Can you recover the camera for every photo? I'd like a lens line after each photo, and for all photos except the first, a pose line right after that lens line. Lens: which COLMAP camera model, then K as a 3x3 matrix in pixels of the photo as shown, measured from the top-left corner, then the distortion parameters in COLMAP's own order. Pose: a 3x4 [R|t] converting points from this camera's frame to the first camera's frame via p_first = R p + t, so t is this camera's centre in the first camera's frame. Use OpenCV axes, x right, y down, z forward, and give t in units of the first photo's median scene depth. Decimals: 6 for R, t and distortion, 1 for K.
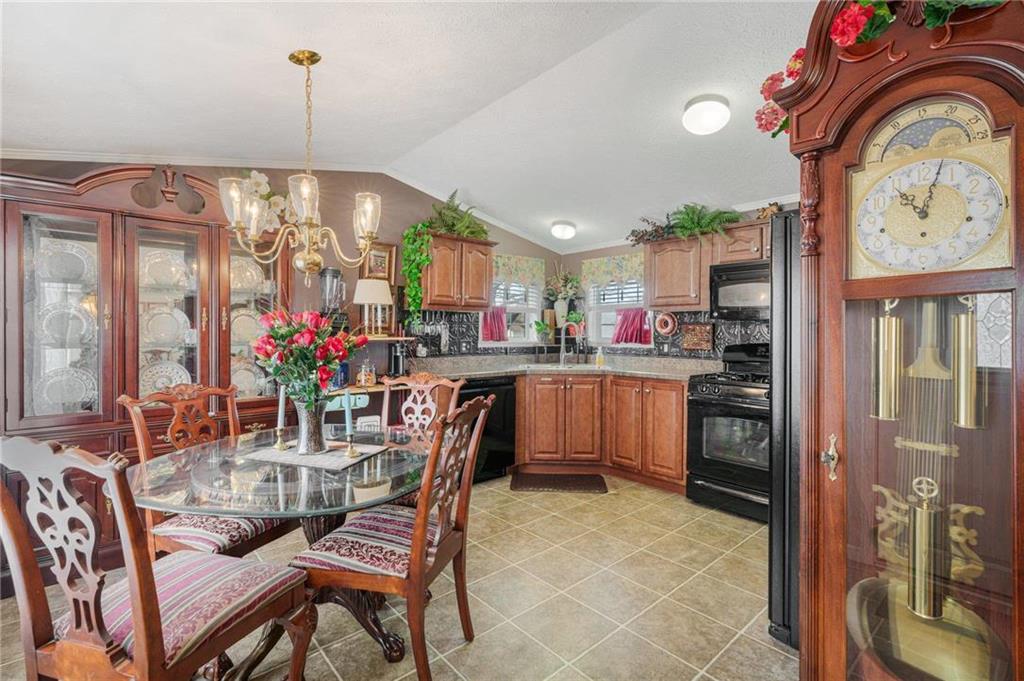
lens RADIAL K [[470.6, 0, 507.8], [0, 470.6, 328.4], [0, 0, 1]] dist [0.000802, 0.000918]
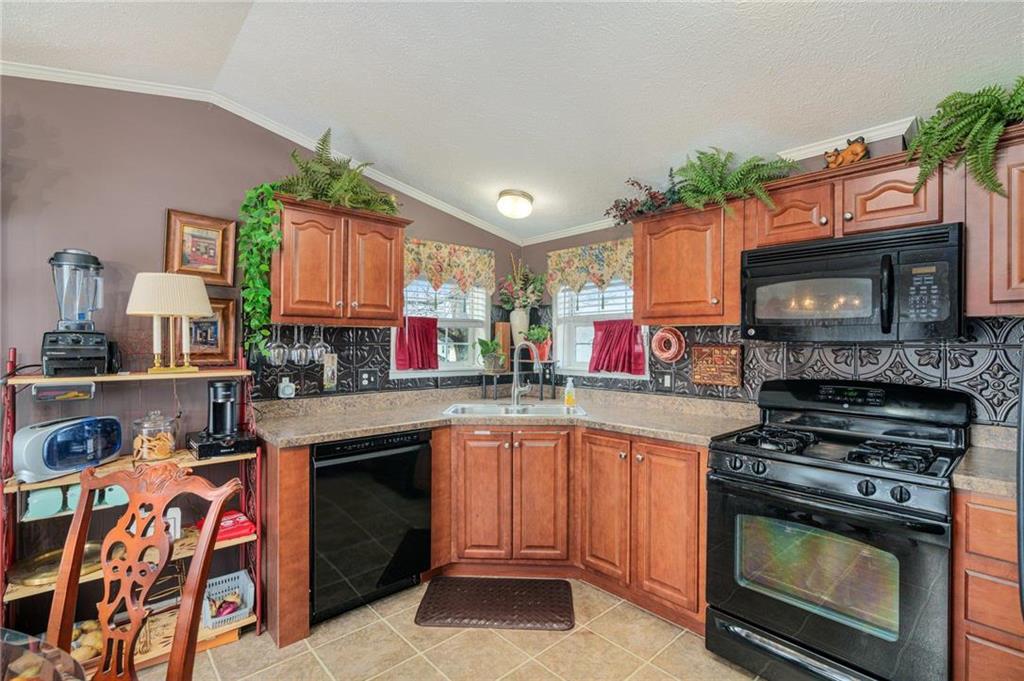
lens RADIAL K [[462.0, 0, 514.2], [0, 462.0, 336.3], [0, 0, 1]] dist [-0.000906, 0.000427]
pose [[0.999853, -0.001867, 0.017028, 0.114710], [0.001904, 0.999996, -0.002182, -0.021280], [-0.017023, 0.002214, 0.999853, 0.370954]]
